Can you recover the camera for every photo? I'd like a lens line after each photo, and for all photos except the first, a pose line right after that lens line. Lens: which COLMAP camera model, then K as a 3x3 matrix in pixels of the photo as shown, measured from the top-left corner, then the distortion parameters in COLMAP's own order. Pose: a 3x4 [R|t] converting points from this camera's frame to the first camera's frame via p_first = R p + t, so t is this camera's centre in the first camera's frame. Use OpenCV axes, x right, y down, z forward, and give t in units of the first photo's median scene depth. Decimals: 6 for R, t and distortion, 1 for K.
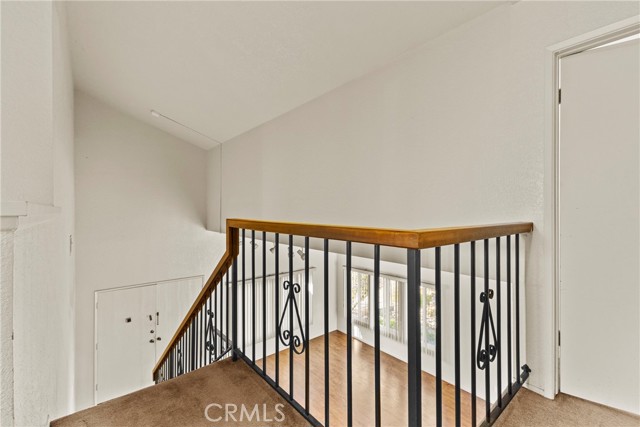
lens RADIAL K [[284.2, 0, 319.5], [0, 284.2, 213.2], [0, 0, 1]] dist [0.018529, -0.000930]
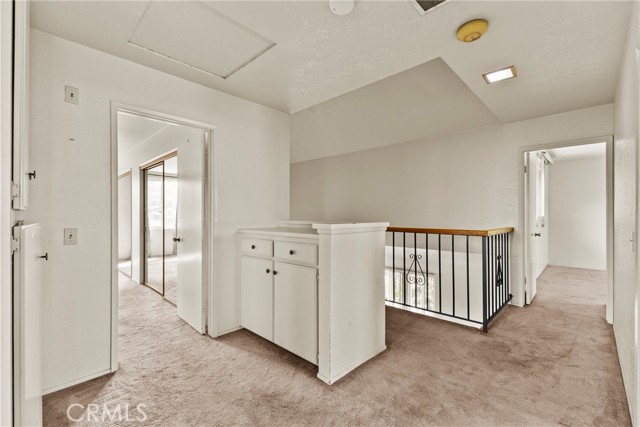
lens RADIAL K [[284.2, 0, 321.5], [0, 284.2, 213.0], [0, 0, 1]] dist [0.018529, -0.000930]
pose [[0.994002, 0.005779, 0.109213, -0.964532], [-0.004442, 0.999912, -0.012478, -0.042594], [-0.109275, 0.011918, 0.993940, -1.022716]]
